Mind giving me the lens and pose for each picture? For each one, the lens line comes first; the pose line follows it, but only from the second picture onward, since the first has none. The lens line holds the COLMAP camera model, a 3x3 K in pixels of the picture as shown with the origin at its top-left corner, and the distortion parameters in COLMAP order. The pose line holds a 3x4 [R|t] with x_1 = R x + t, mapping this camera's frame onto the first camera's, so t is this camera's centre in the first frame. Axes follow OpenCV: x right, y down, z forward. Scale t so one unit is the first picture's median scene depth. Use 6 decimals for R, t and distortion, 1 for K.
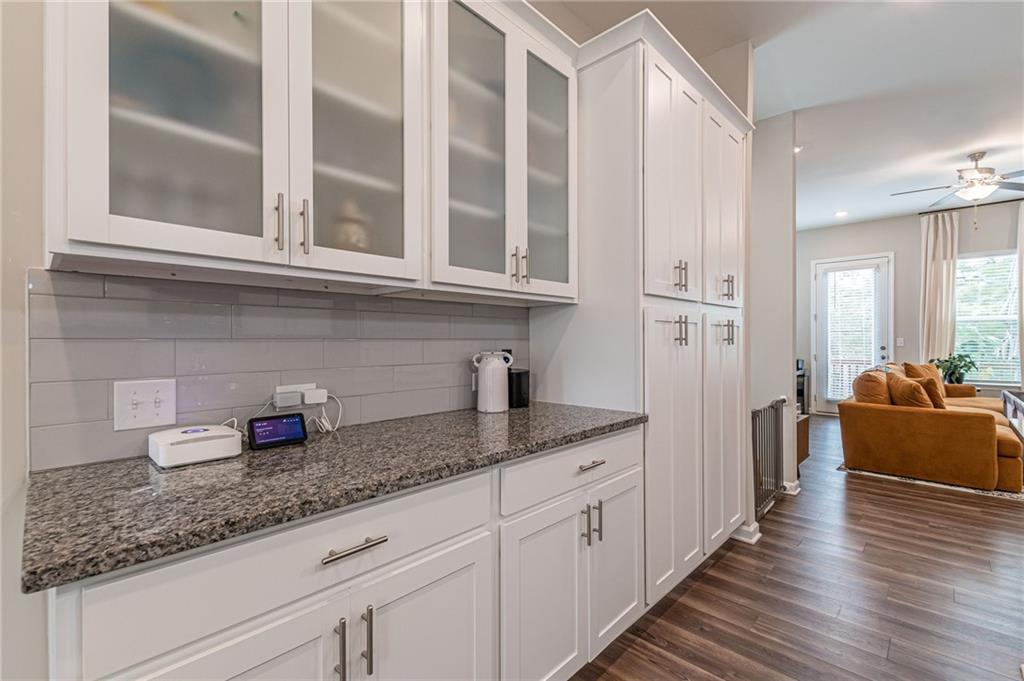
lens RADIAL K [[450.9, 0, 506.4], [0, 450.9, 340.8], [0, 0, 1]] dist [0.008998, -0.004793]
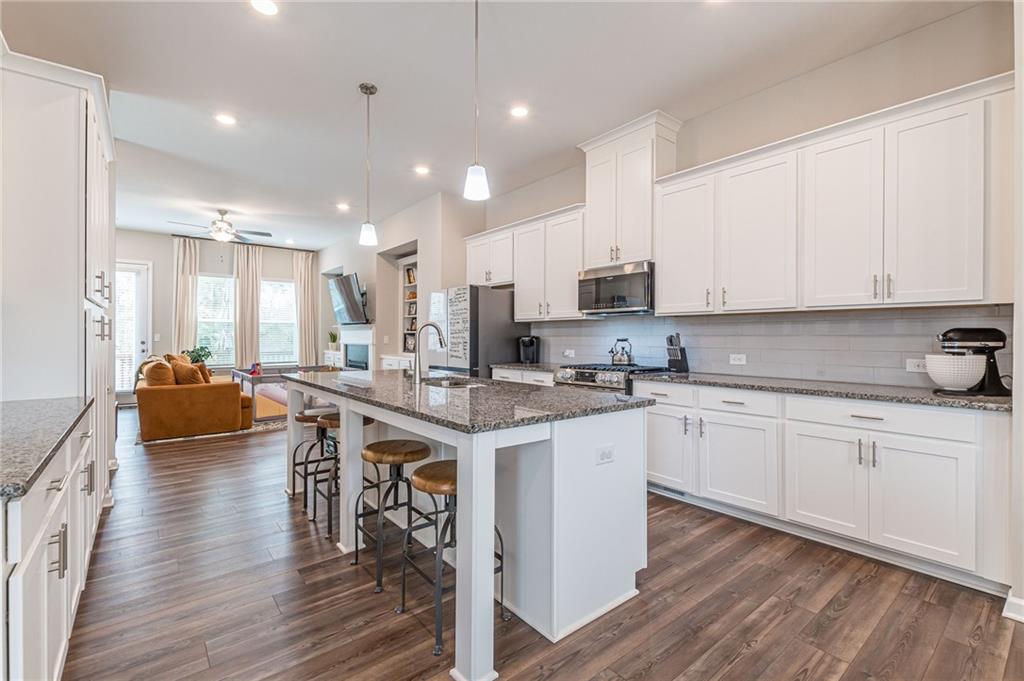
lens RADIAL K [[450.9, 0, 509.6], [0, 450.9, 336.5], [0, 0, 1]] dist [0.008998, -0.004793]
pose [[0.123840, 0.002631, 0.992299, -0.316759], [-0.003046, 0.999993, -0.002271, 0.000064], [-0.992298, -0.002741, 0.123847, -0.118614]]
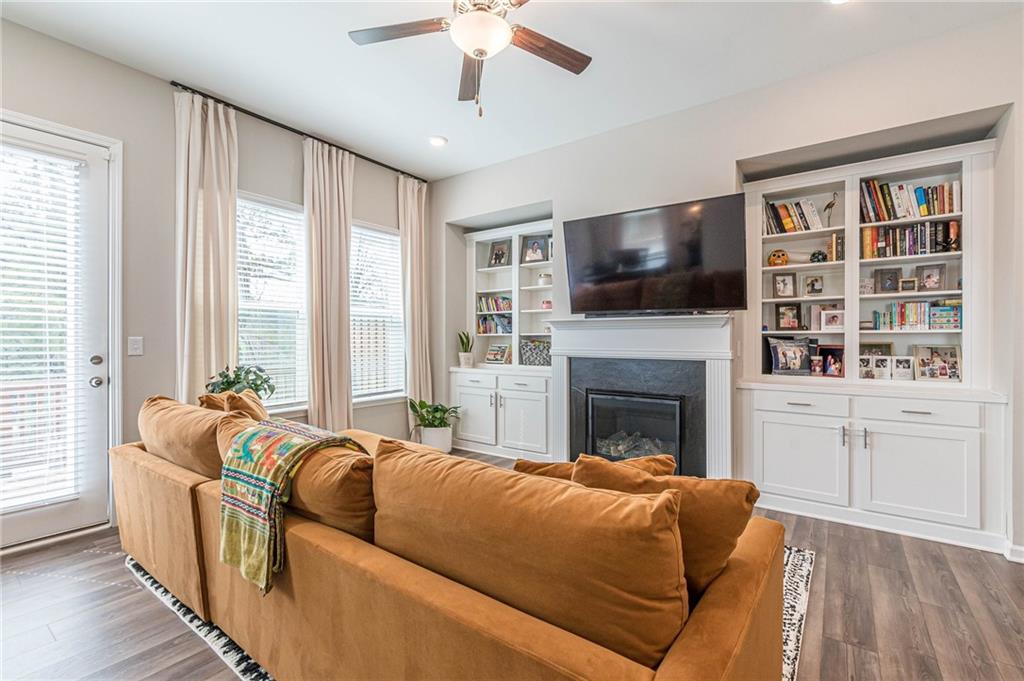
lens RADIAL K [[450.9, 0, 515.6], [0, 450.9, 342.8], [0, 0, 1]] dist [0.008998, -0.004793]
pose [[-0.144959, -0.004221, 0.989429, 0.556857], [-0.001669, 0.999991, 0.004022, -0.003377], [-0.989436, -0.001069, -0.144965, 1.054137]]
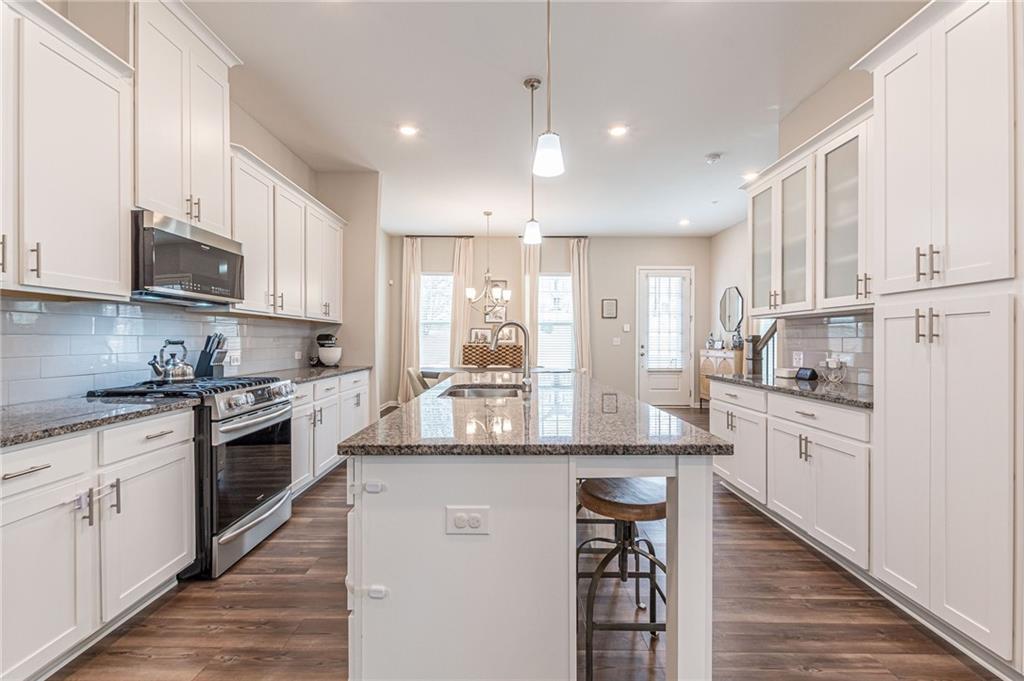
lens RADIAL K [[450.9, 0, 508.1], [0, 450.9, 339.3], [0, 0, 1]] dist [0.008998, -0.004793]
pose [[-0.724308, -0.000648, -0.689477, 0.713491], [0.000770, 0.999998, -0.001750, 0.001958], [0.689477, -0.001798, -0.724306, 0.487445]]
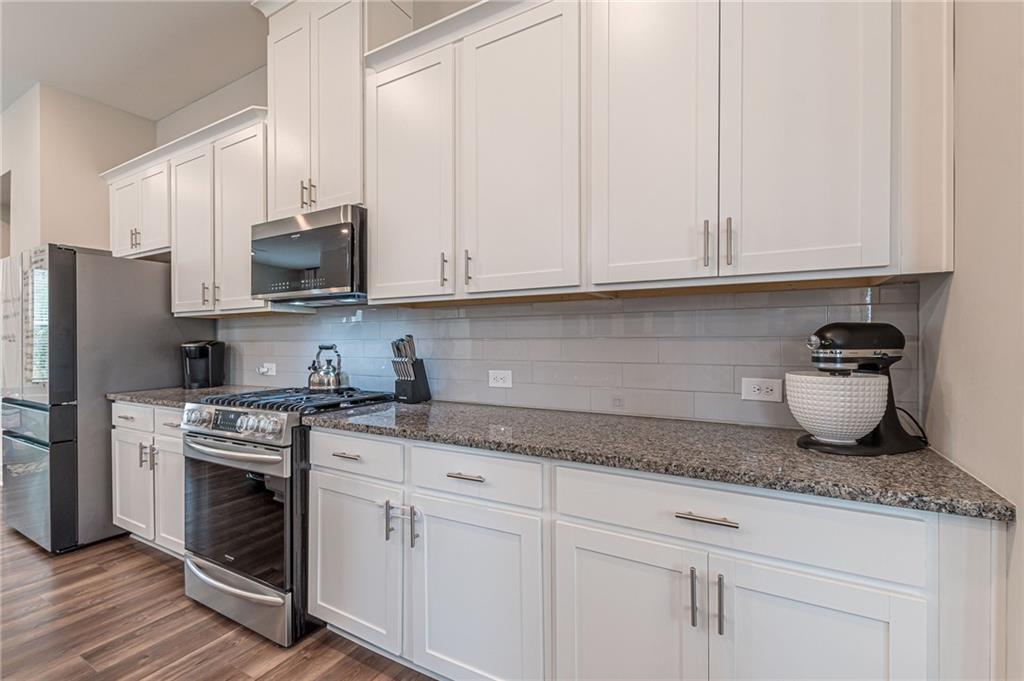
lens RADIAL K [[450.9, 0, 510.7], [0, 450.9, 342.4], [0, 0, 1]] dist [0.008998, -0.004793]
pose [[-0.247413, -0.000787, 0.968910, 0.056352], [0.002416, 0.999996, 0.001429, -0.001432], [-0.968907, 0.002695, -0.247410, -0.310363]]
